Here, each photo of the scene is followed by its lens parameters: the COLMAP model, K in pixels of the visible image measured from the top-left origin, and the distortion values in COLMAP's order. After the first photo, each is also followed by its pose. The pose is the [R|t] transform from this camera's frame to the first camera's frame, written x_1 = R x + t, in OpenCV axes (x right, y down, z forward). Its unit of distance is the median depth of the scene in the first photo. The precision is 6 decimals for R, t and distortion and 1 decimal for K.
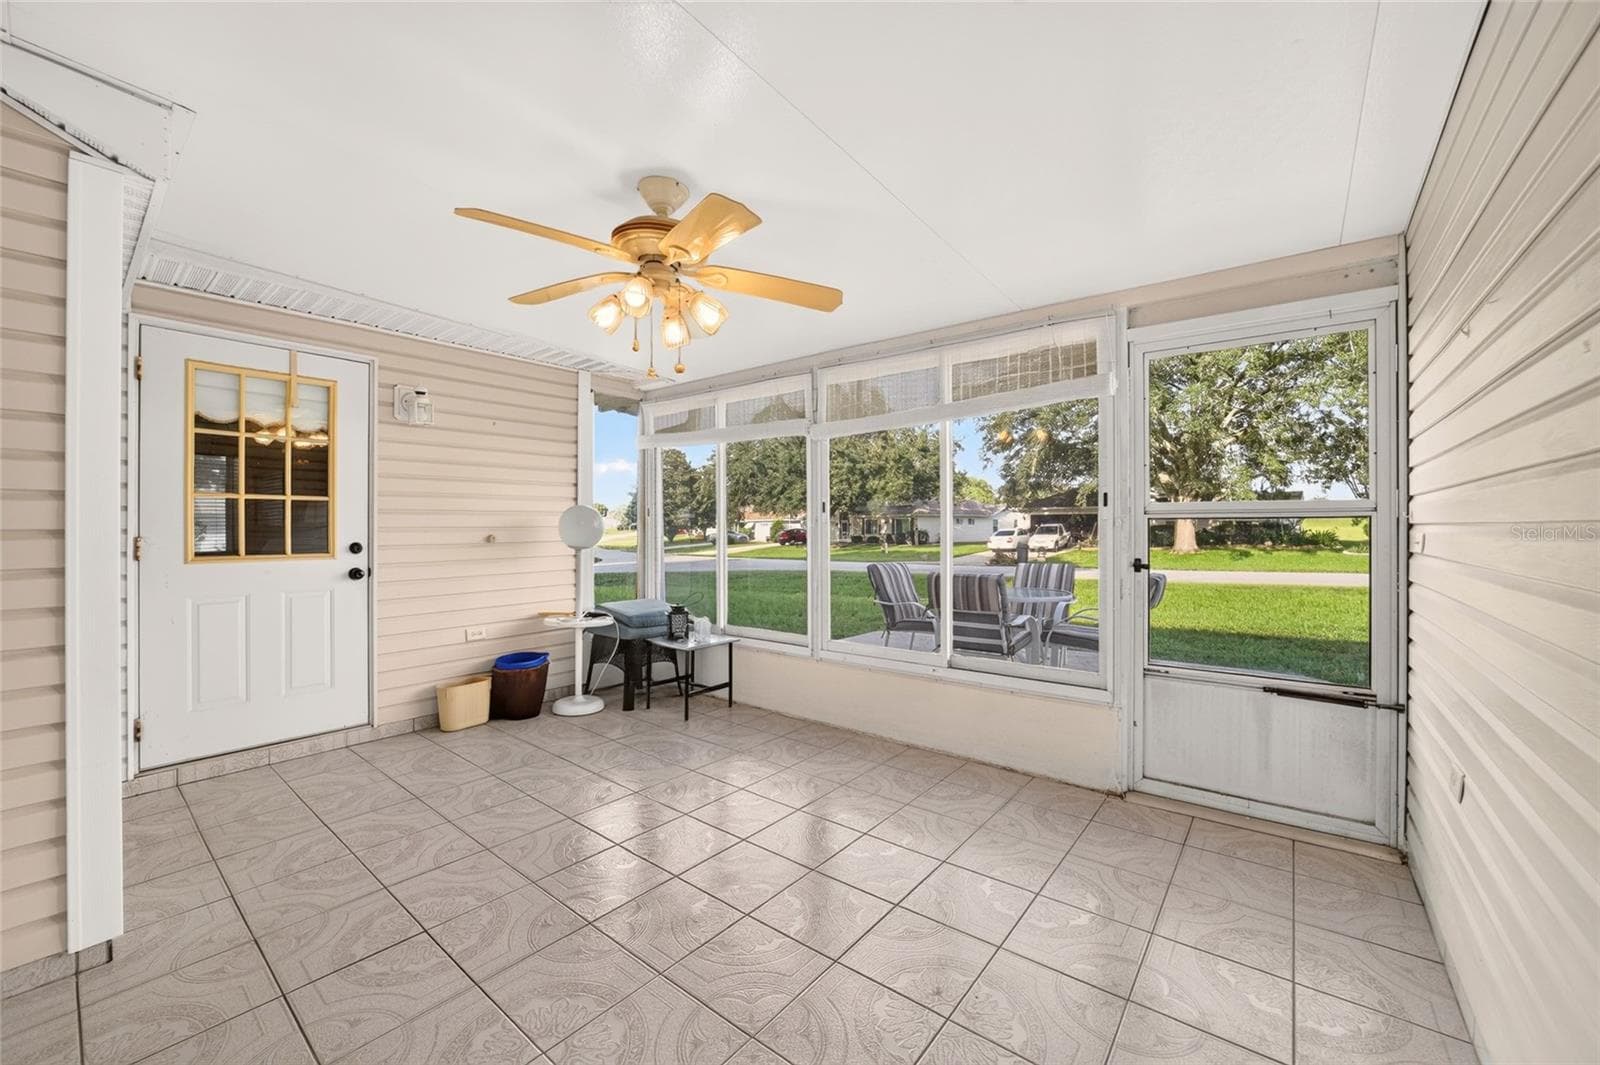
lens RADIAL K [[625.4, 0, 798.2], [0, 625.4, 531.9], [0, 0, 1]] dist [-0.037797, 0.009116]
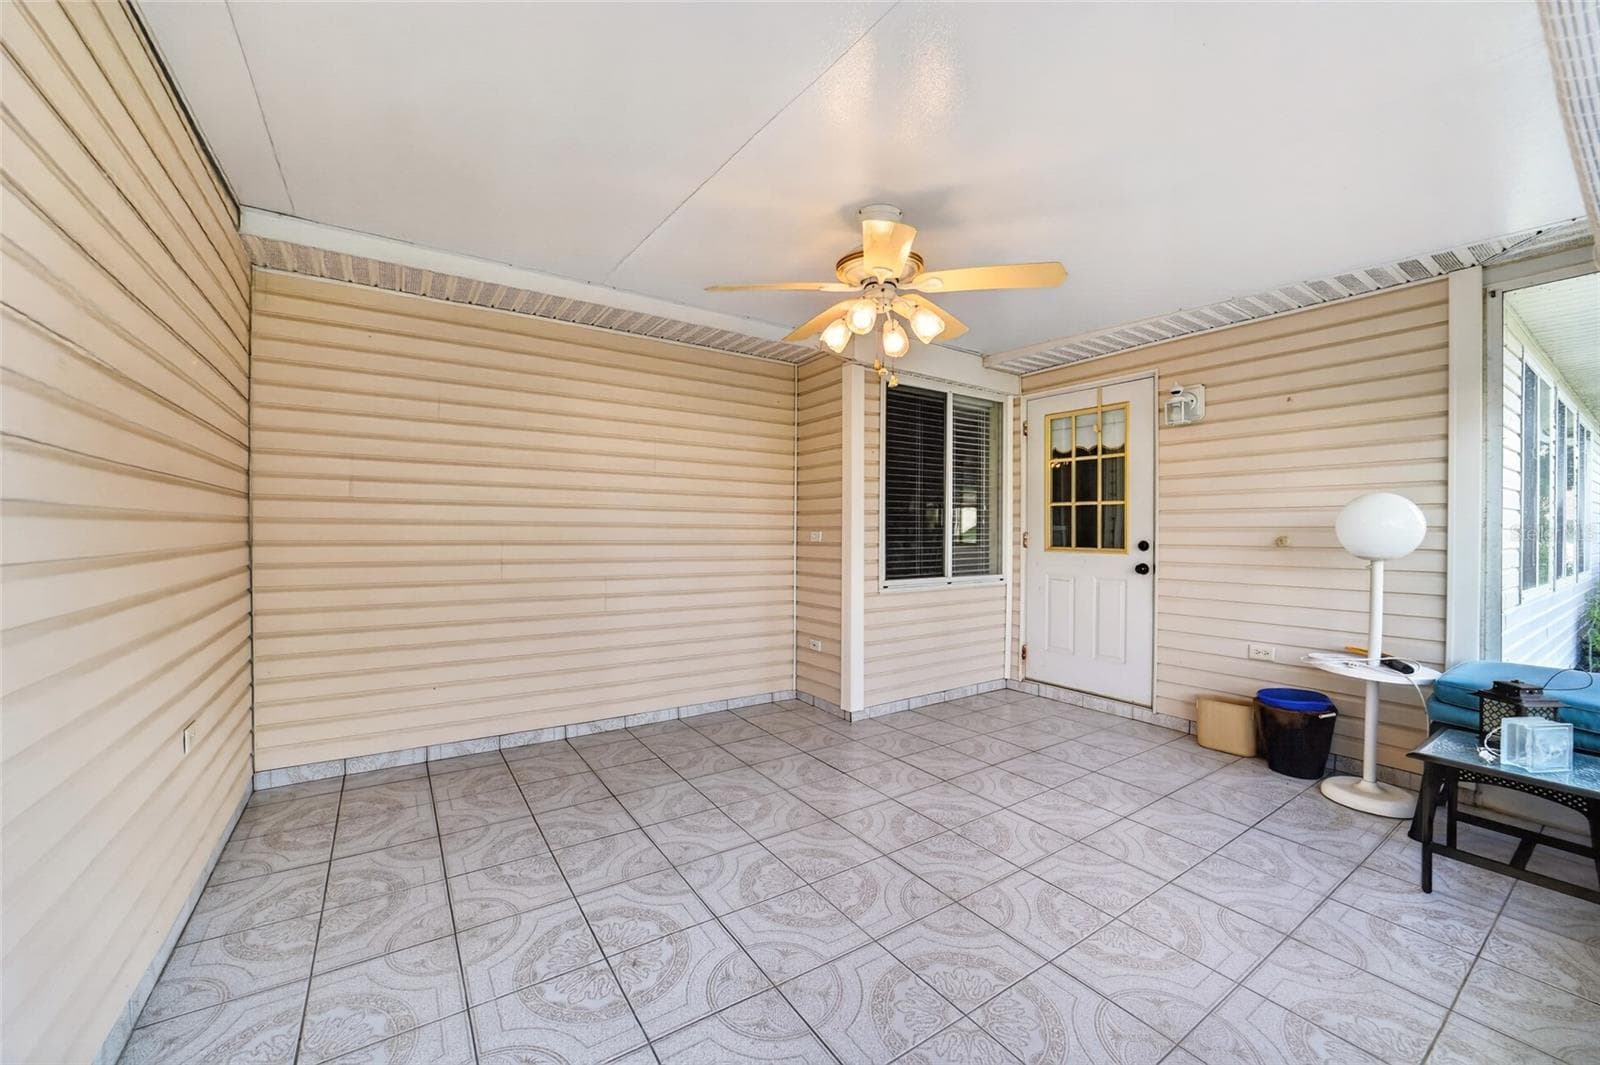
lens RADIAL K [[625.4, 0, 798.2], [0, 625.4, 531.9], [0, 0, 1]] dist [-0.037797, 0.009116]
pose [[-0.297782, 0.007496, -0.954604, 0.833127], [-0.011687, 0.999866, 0.011497, -0.006995], [0.954562, 0.014580, -0.297655, 1.134961]]
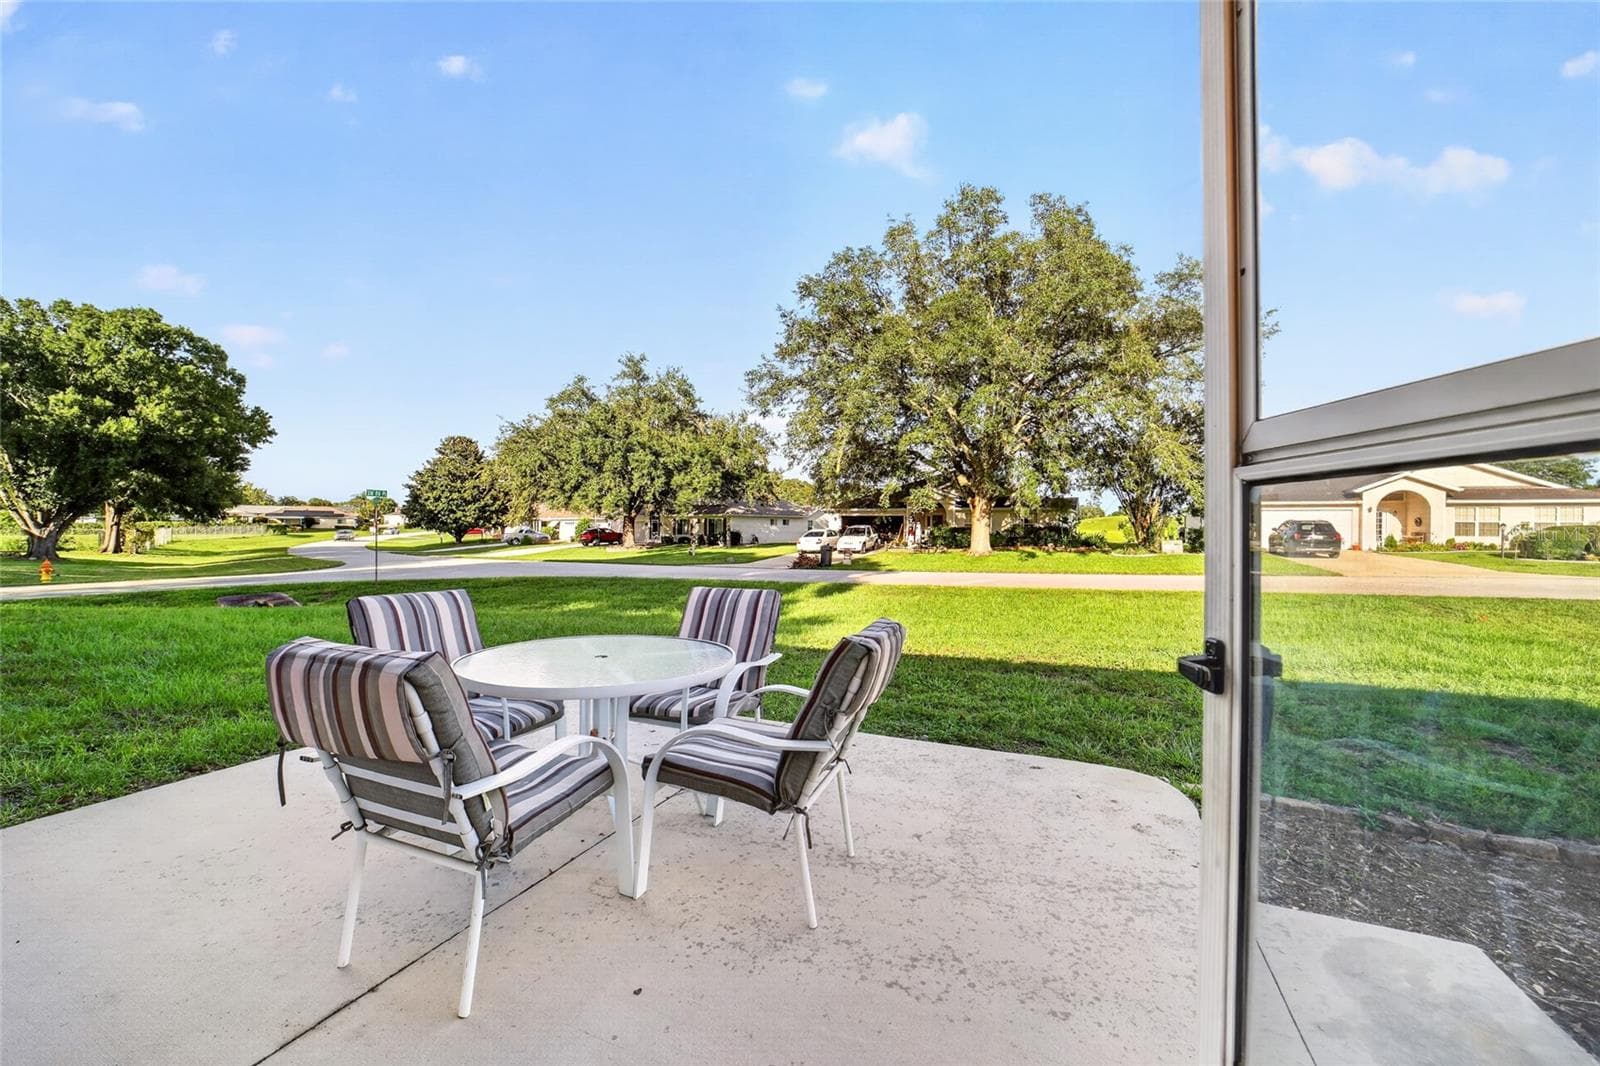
lens RADIAL K [[625.4, 0, 798.2], [0, 625.4, 532.4], [0, 0, 1]] dist [-0.037797, 0.009116]
pose [[0.963298, 0.006385, 0.268357, 0.043404], [-0.006429, 0.999979, -0.000714, 0.000102], [-0.268356, -0.001038, 0.963319, 0.062803]]
